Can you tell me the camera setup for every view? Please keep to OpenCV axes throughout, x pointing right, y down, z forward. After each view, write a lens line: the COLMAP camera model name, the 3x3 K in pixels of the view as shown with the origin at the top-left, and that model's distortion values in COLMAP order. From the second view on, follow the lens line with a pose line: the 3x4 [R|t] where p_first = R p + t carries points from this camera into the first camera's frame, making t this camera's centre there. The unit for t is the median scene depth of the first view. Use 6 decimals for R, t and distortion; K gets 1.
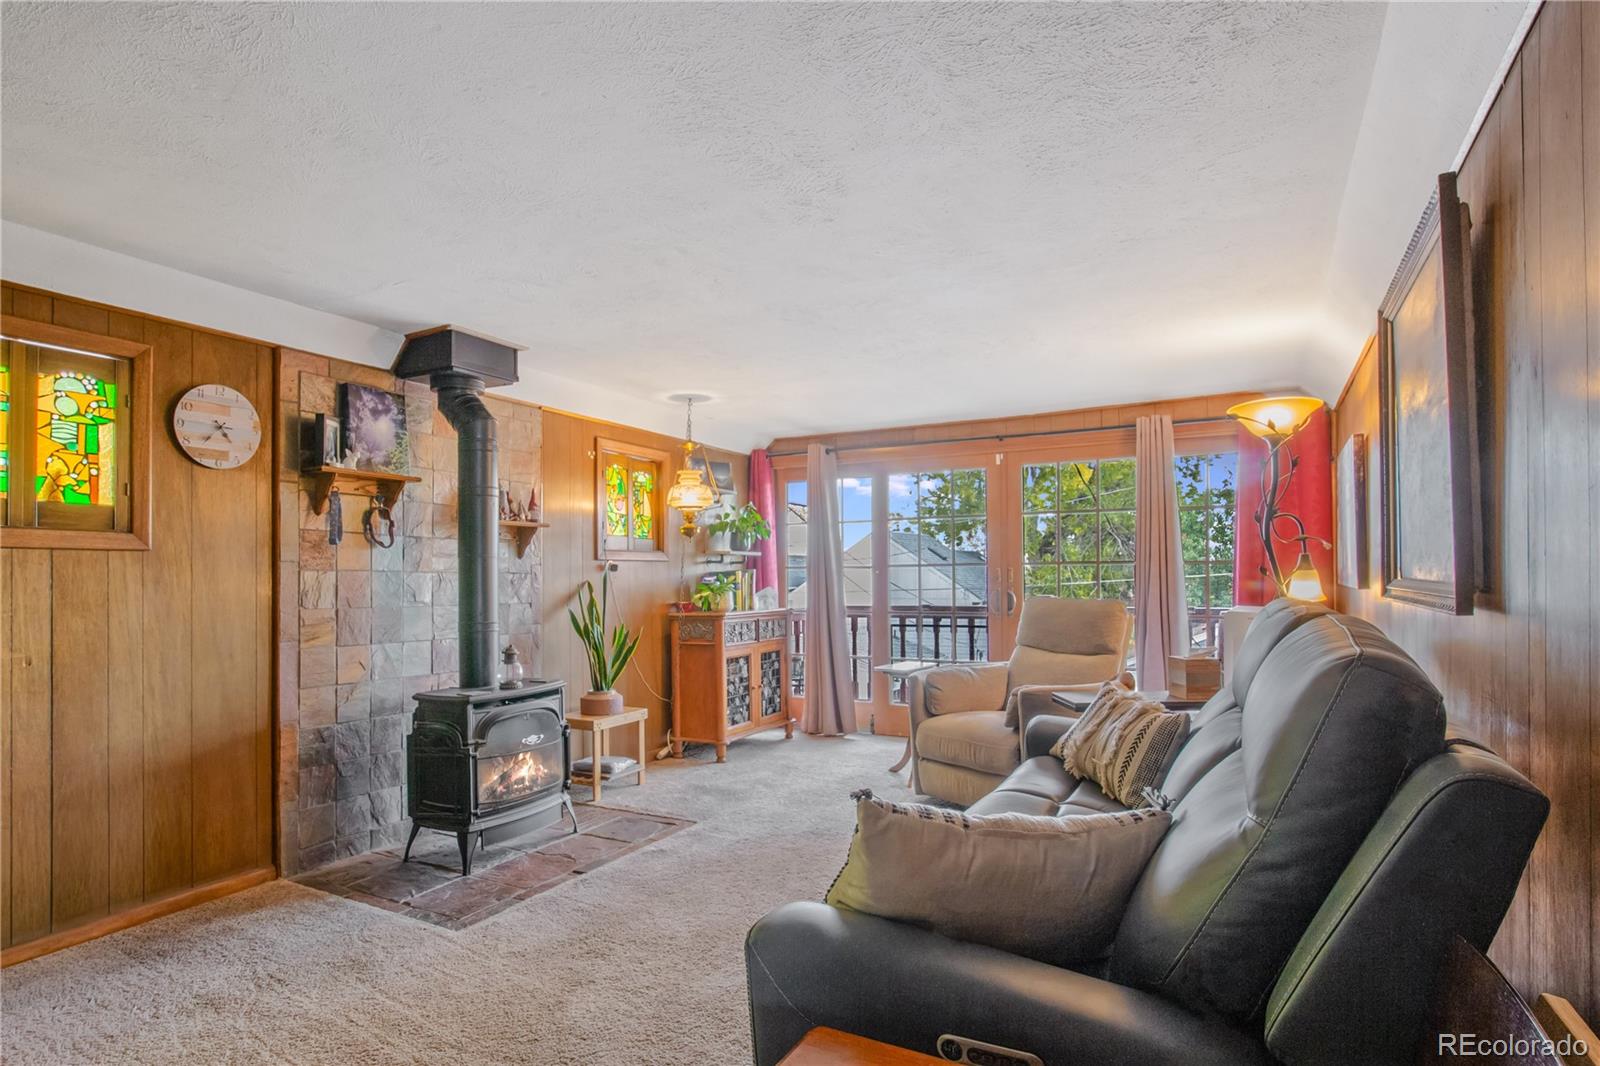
lens RADIAL K [[857.2, 0, 799.8], [0, 857.2, 566.7], [0, 0, 1]] dist [-0.001477, -0.000861]
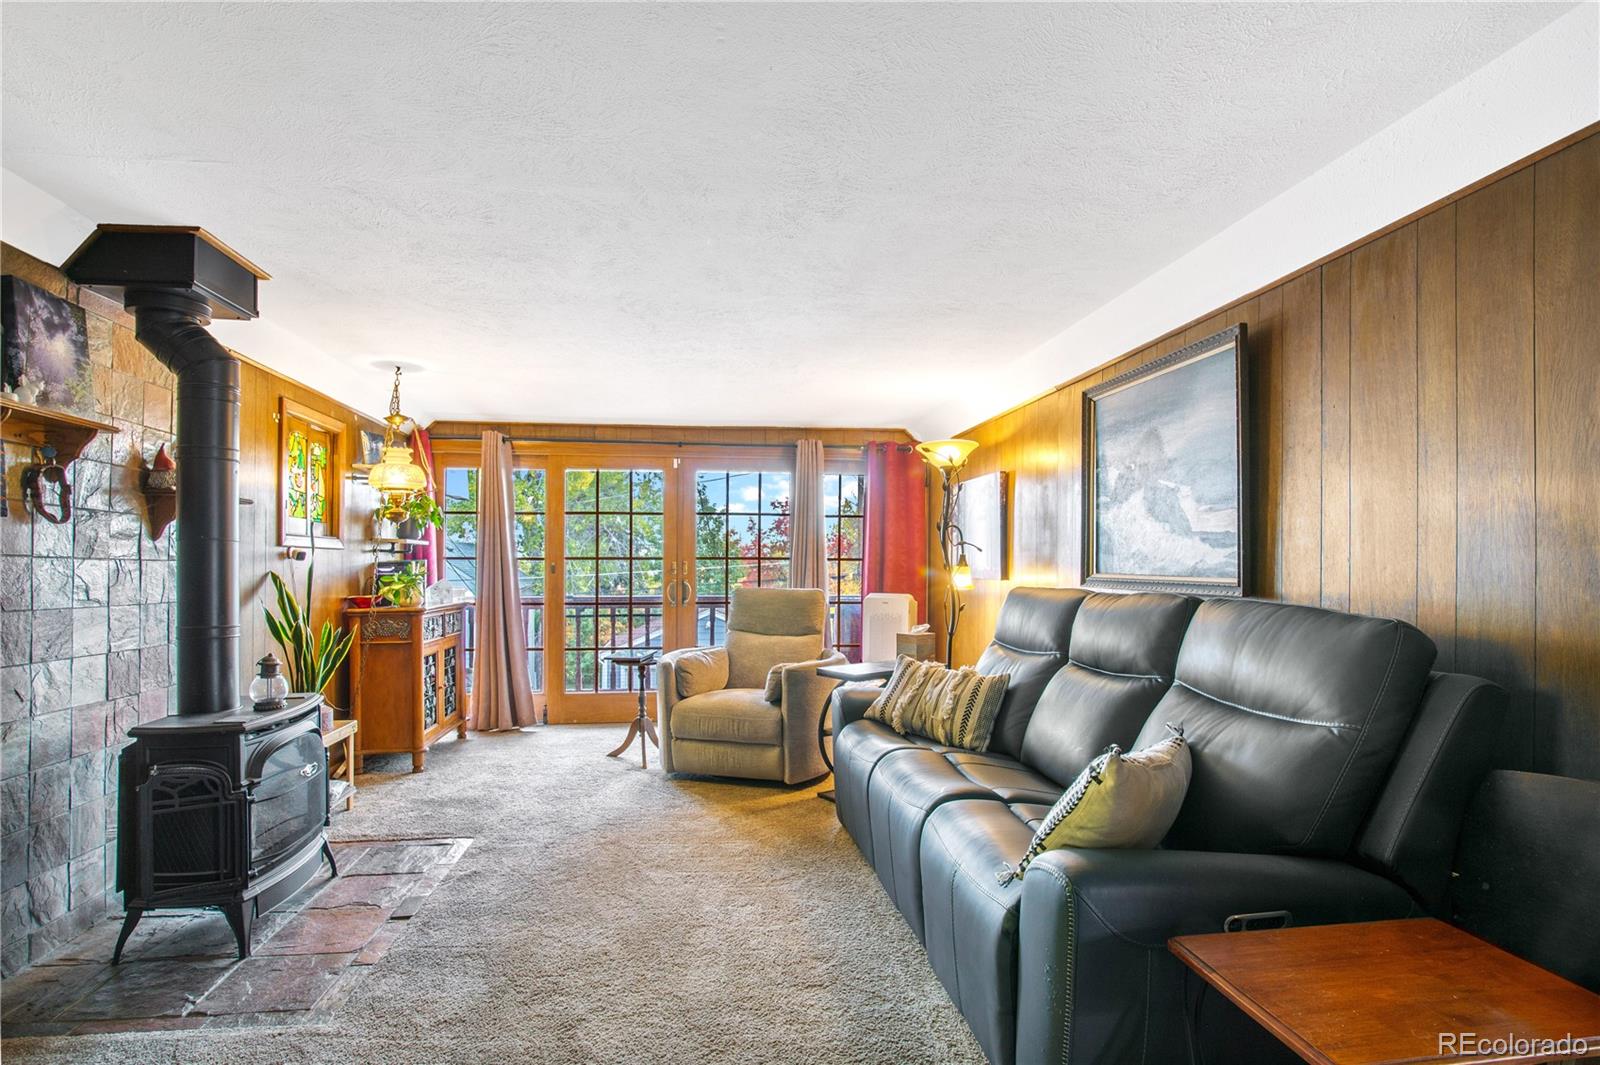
lens RADIAL K [[779.9, 0, 798.0], [0, 779.9, 561.2], [0, 0, 1]] dist [-0.004768, -0.001170]
pose [[0.812790, 0.012193, 0.582429, -0.339137], [-0.013393, 0.999908, -0.002242, 0.001967], [-0.582403, -0.005979, 0.812879, 0.131424]]
